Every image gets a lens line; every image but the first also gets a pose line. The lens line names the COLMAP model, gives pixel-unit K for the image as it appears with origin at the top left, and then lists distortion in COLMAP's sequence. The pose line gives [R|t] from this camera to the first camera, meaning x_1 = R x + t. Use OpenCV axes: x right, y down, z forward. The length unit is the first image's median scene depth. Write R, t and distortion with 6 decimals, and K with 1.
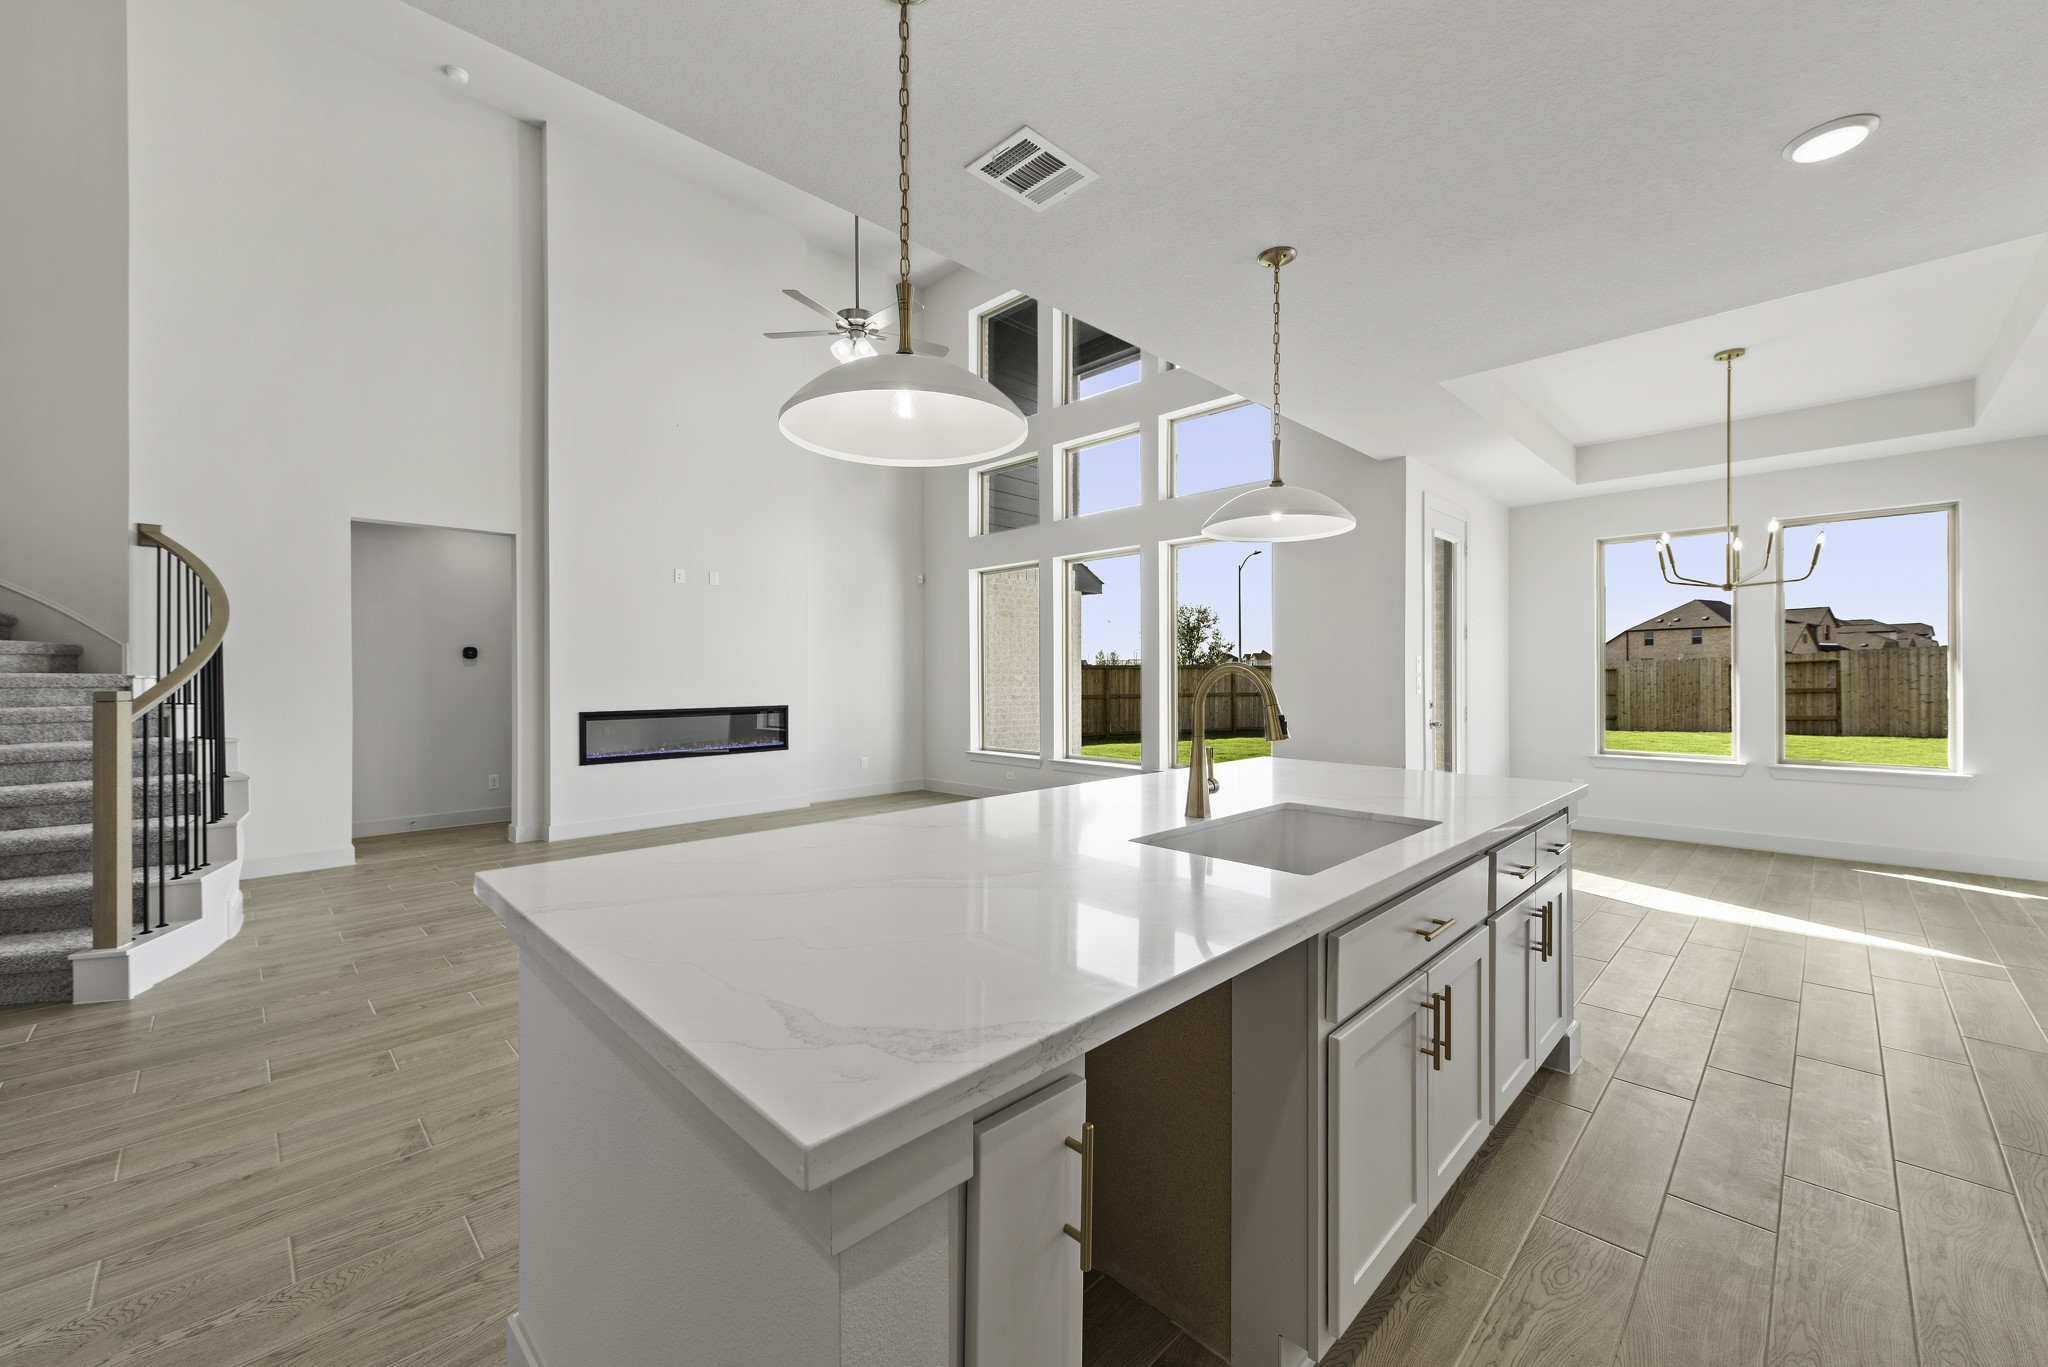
lens RADIAL K [[809.1, 0, 1029.0], [0, 809.1, 676.3], [0, 0, 1]] dist [0.008802, -0.002714]
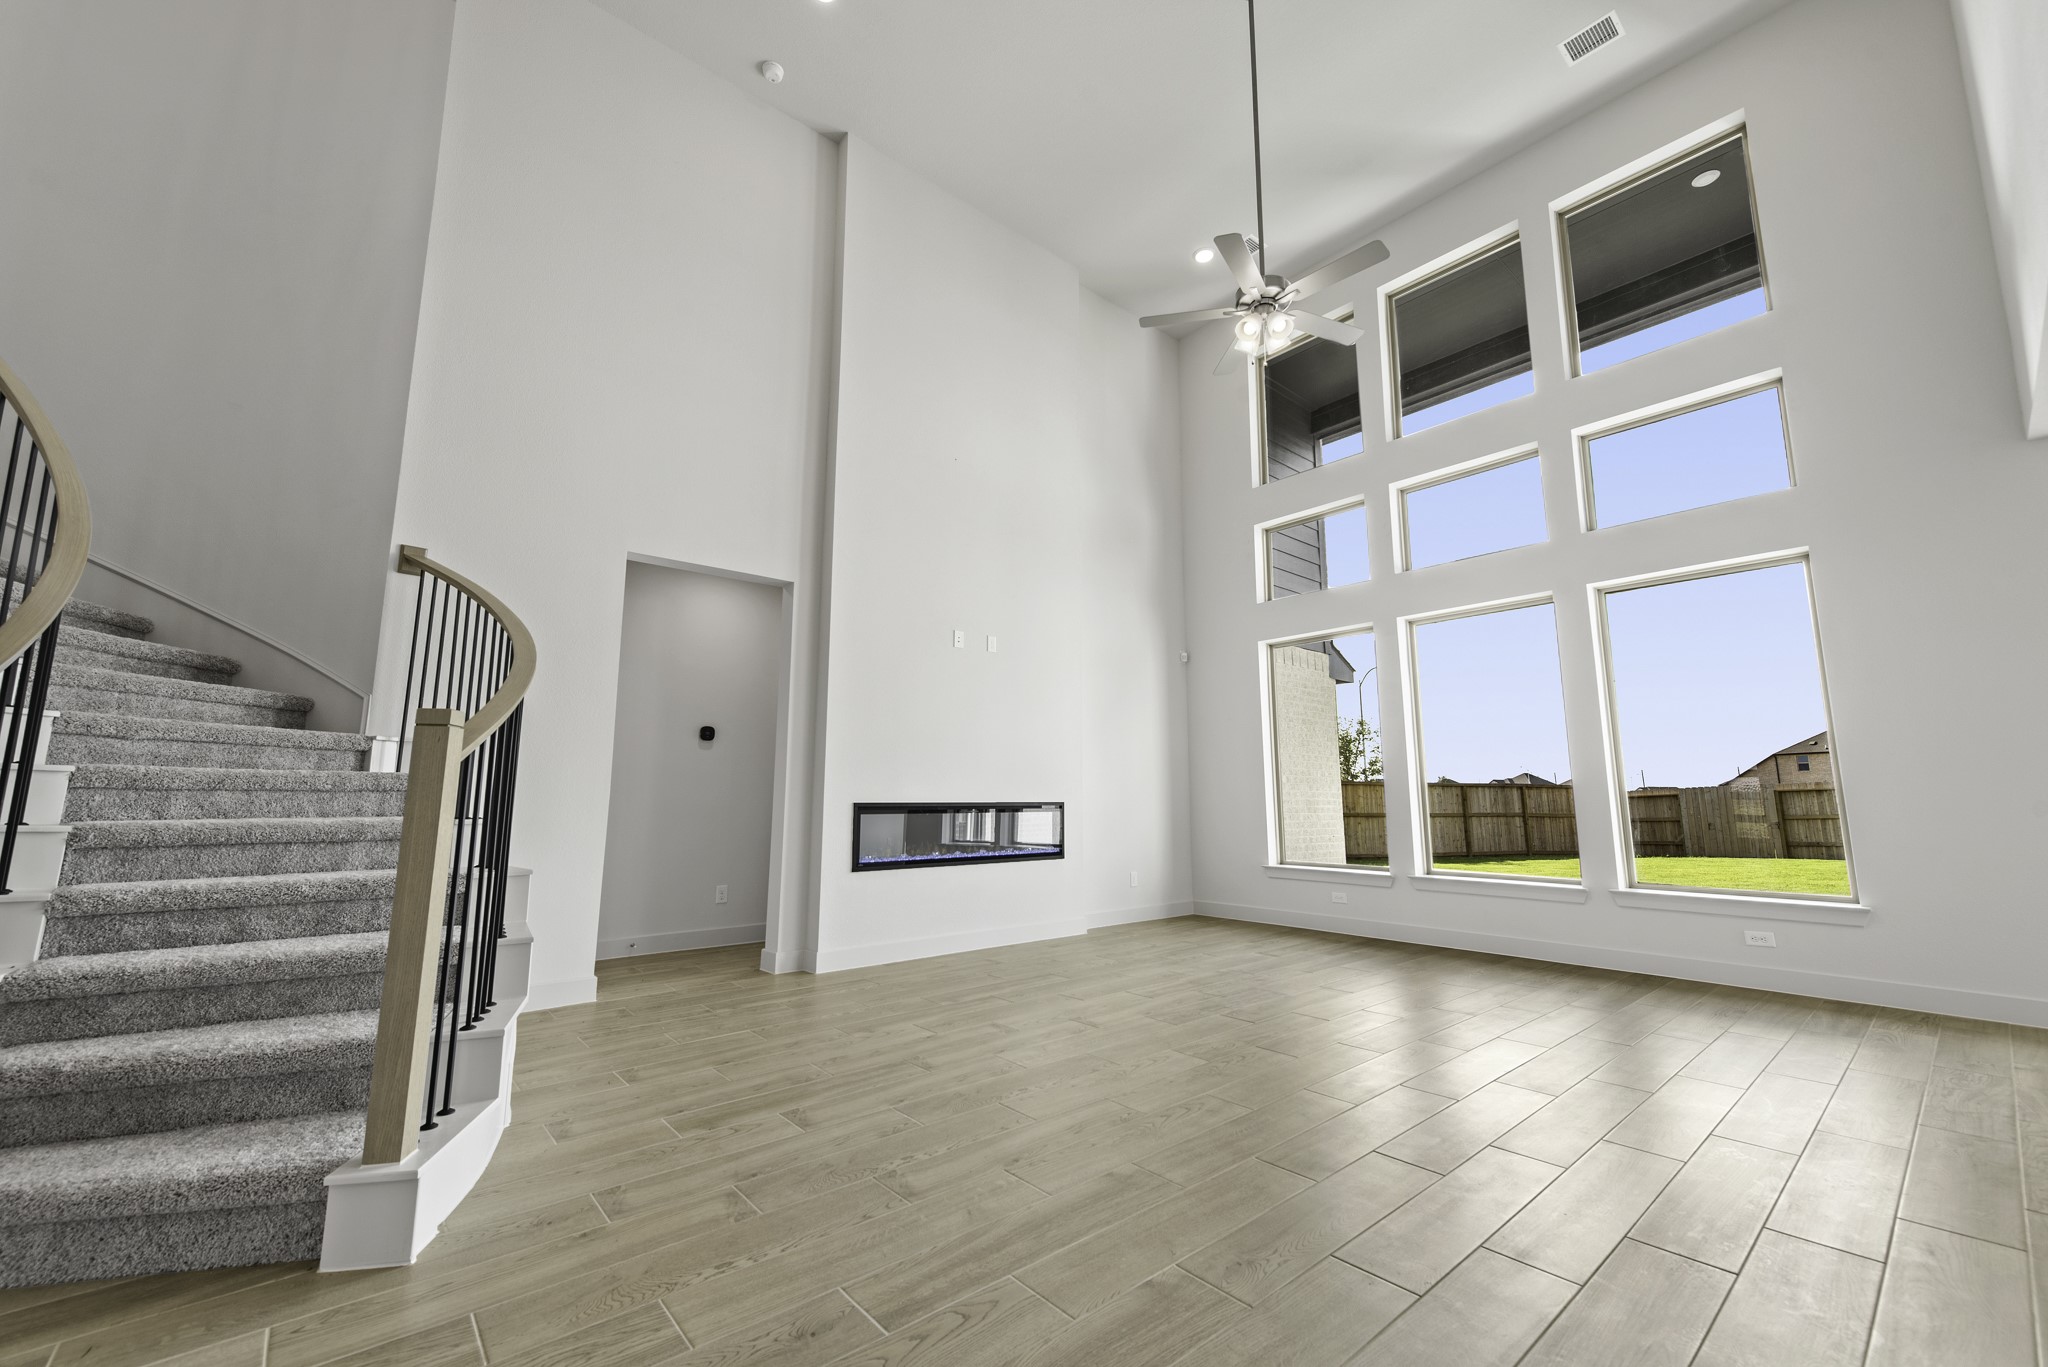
lens RADIAL K [[809.1, 0, 1020.9], [0, 809.1, 684.3], [0, 0, 1]] dist [0.008802, -0.002714]
pose [[0.996976, -0.006871, -0.077410, -0.465233], [-0.004594, 0.989132, -0.146961, 0.063286], [0.077579, 0.146872, 0.986109, 0.310060]]
